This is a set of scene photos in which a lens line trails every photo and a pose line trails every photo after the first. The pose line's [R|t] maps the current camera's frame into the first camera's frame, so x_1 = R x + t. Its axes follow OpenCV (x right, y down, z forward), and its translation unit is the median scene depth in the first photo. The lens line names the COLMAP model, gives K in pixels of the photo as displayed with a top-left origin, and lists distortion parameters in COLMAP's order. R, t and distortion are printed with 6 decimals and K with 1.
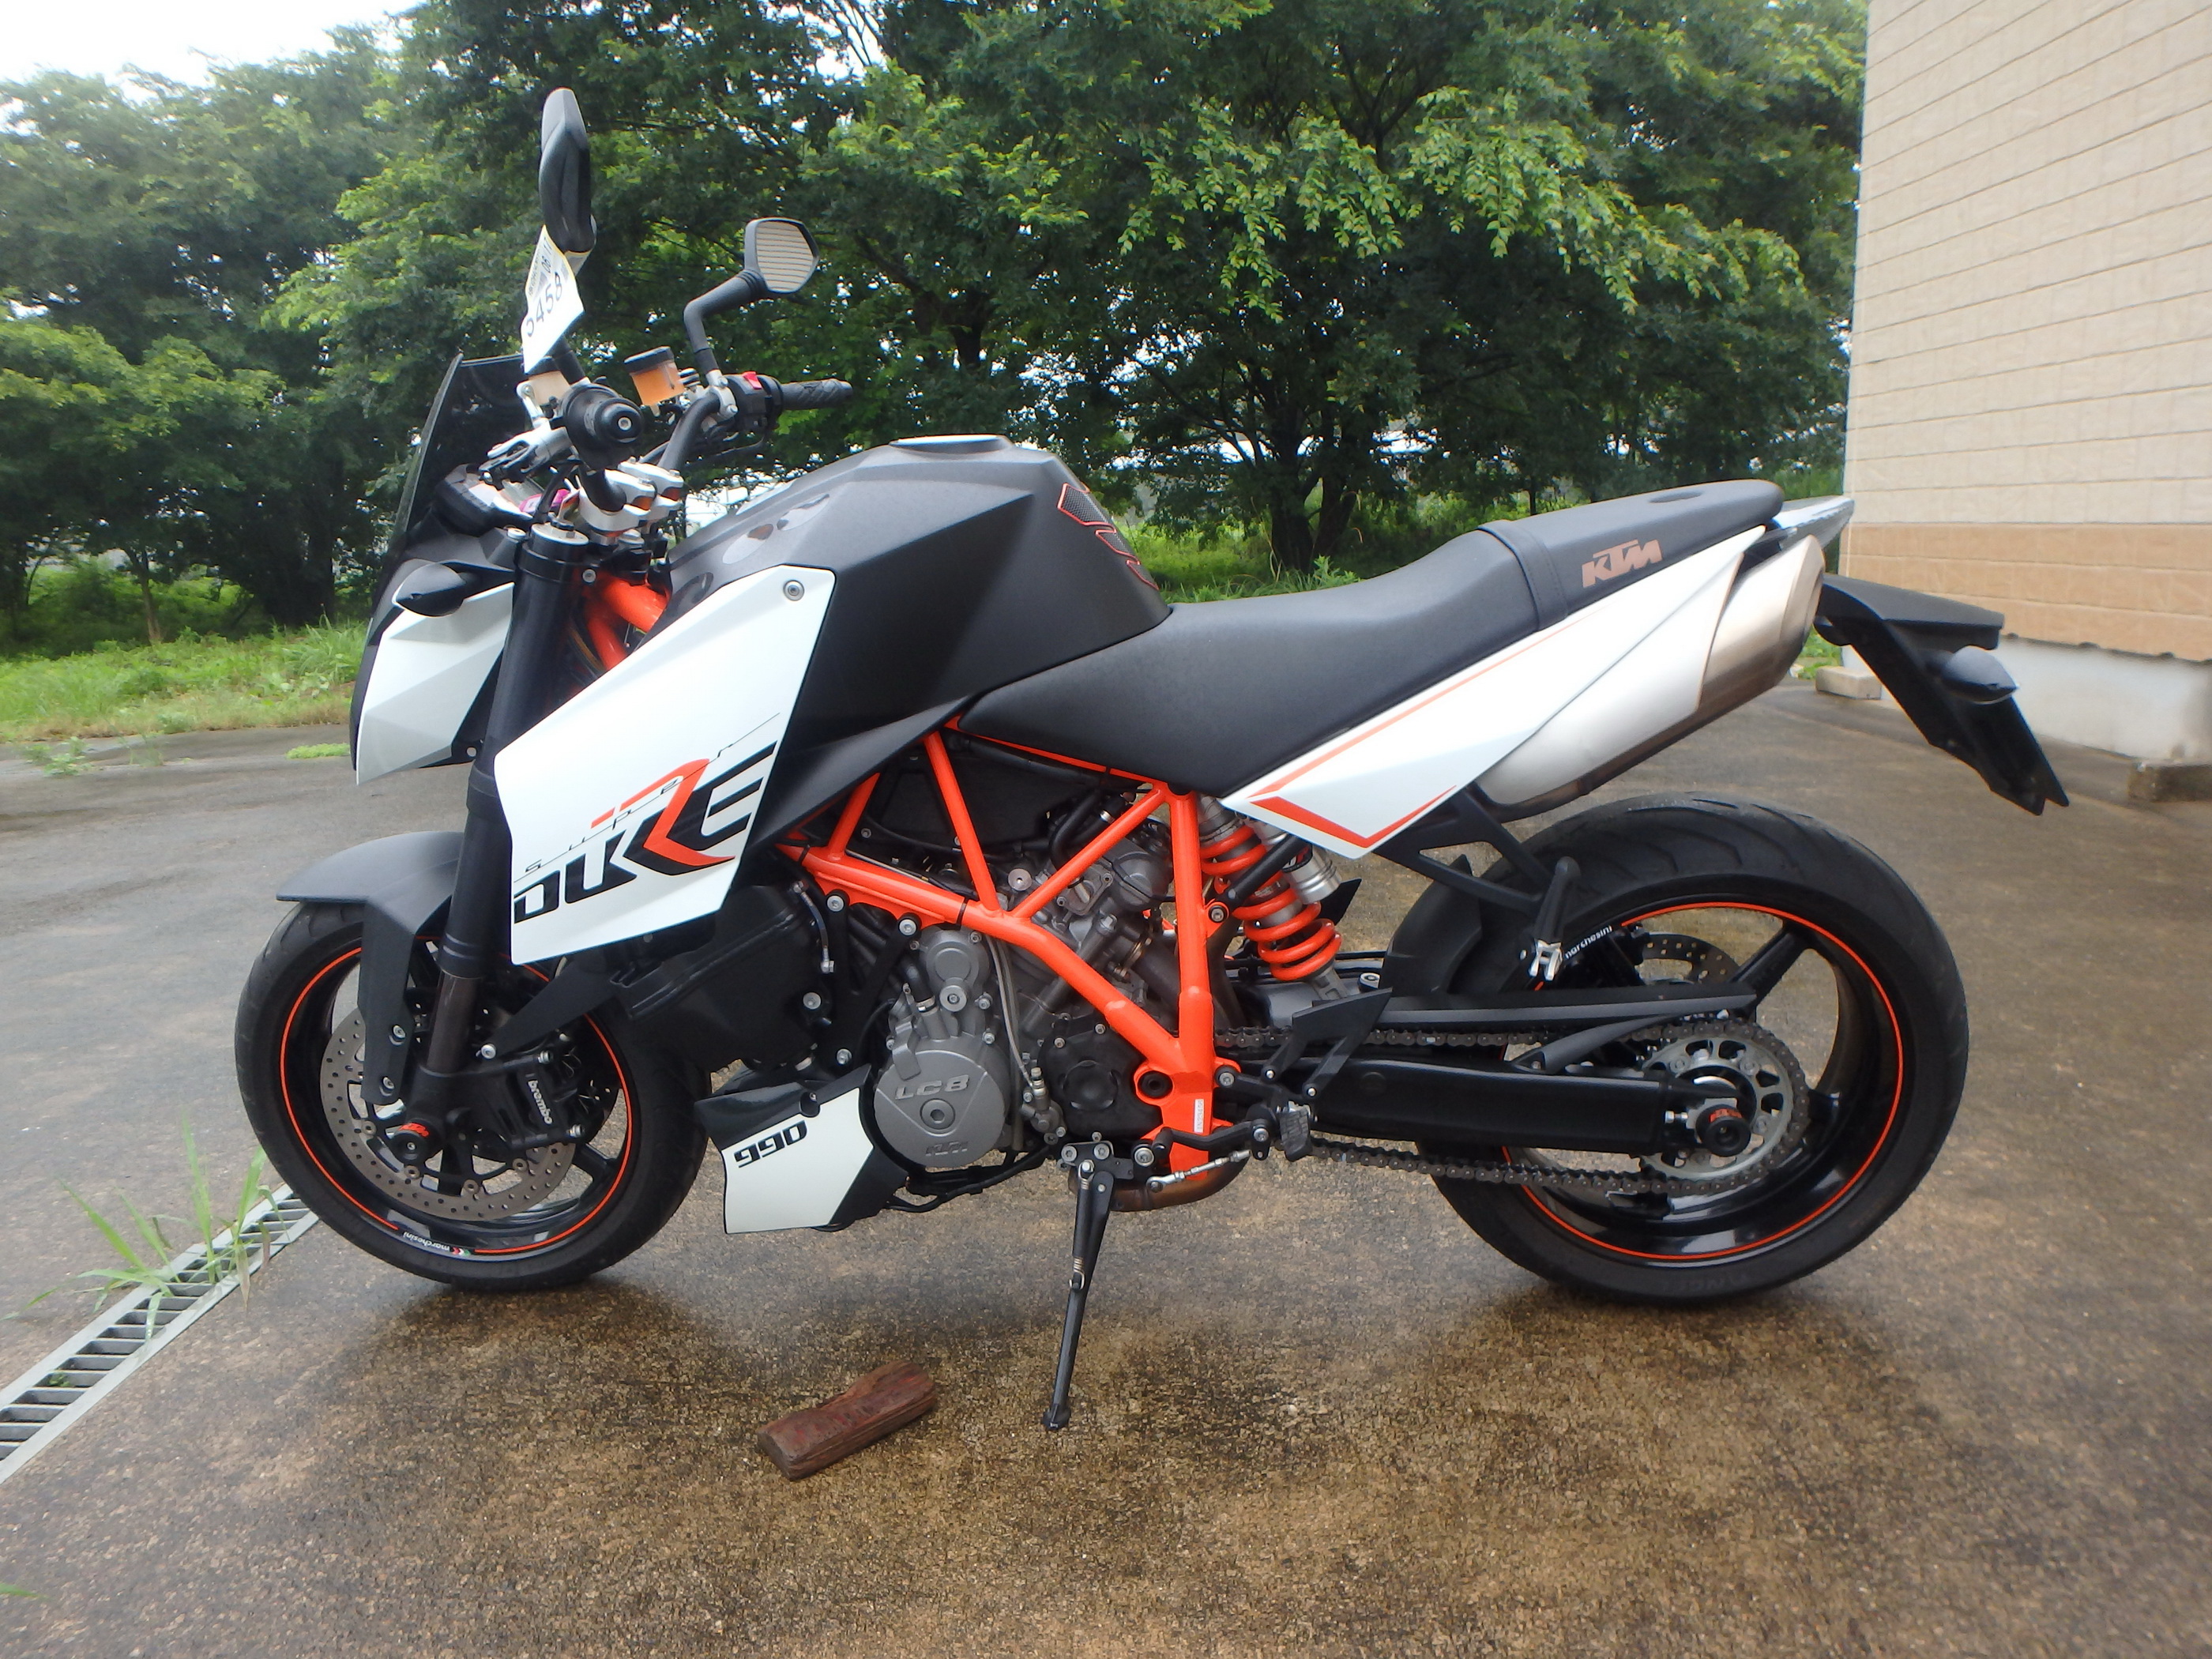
lens RADIAL K [[1384.7, 0, 1149.7], [0, 1384.7, 824.3], [0, 0, 1]] dist [-0.054940, 0.016134]
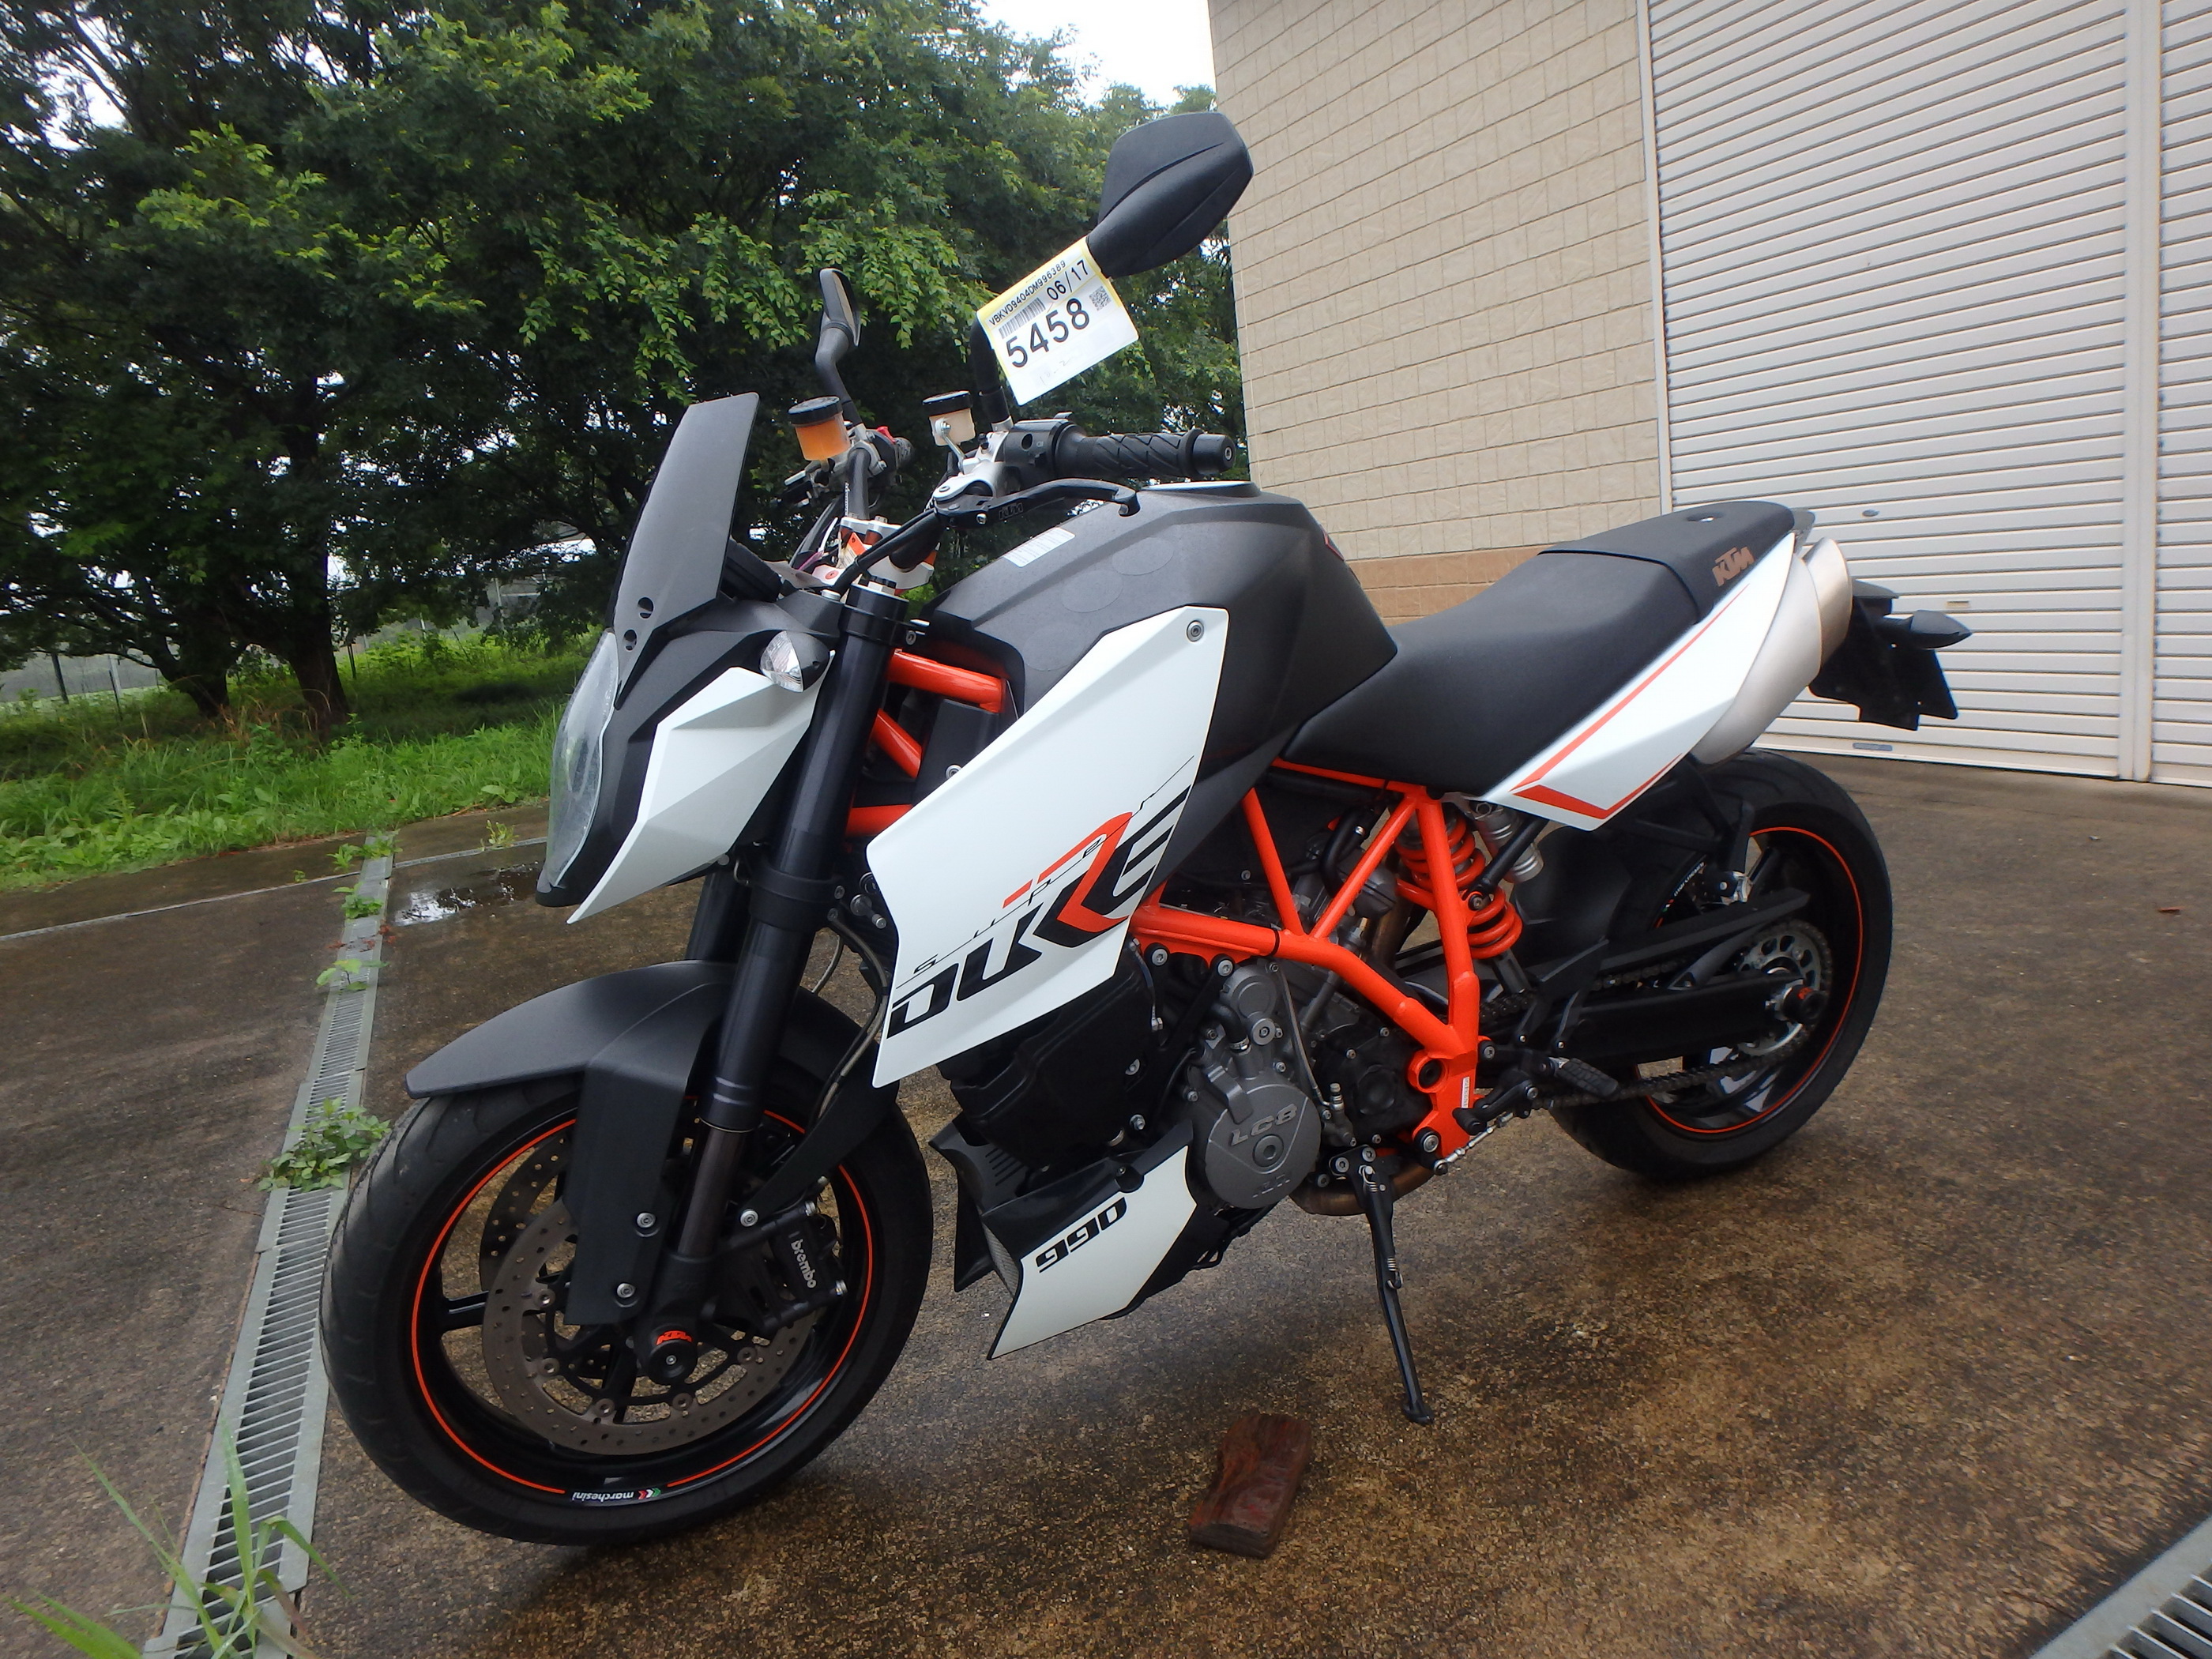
lens RADIAL K [[1389.2, 0, 1113.0], [0, 1389.2, 780.7], [0, 0, 1]] dist [-0.047436, 0.026018]
pose [[0.891584, -0.124412, 0.435431, -0.617144], [0.164451, 0.984832, -0.055341, -0.014956], [-0.421941, 0.120948, 0.898519, 0.109173]]
